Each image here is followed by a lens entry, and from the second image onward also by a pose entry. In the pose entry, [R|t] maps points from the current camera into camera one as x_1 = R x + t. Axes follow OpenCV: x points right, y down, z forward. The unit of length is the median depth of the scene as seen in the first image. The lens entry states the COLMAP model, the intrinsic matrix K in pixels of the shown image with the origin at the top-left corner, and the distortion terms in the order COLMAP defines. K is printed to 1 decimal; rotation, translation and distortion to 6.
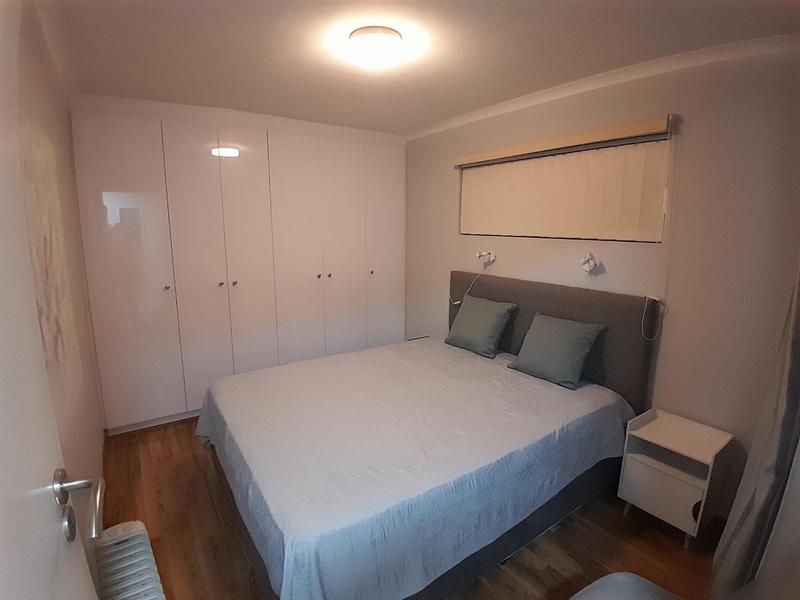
lens RADIAL K [[398.7, 0, 390.0], [0, 398.7, 295.7], [0, 0, 1]] dist [0.004865, -0.048331]
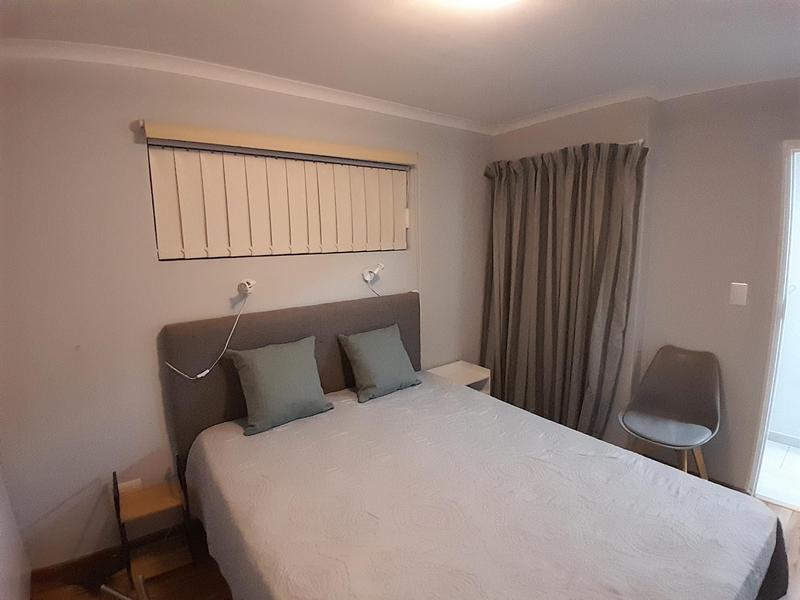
lens RADIAL K [[398.7, 0, 390.0], [0, 398.7, 295.7], [0, 0, 1]] dist [0.004865, -0.048331]
pose [[-0.027789, -0.150217, 0.988262, -0.522454], [0.203311, 0.967130, 0.152722, -0.164076], [-0.978720, 0.205169, 0.003665, 0.892640]]
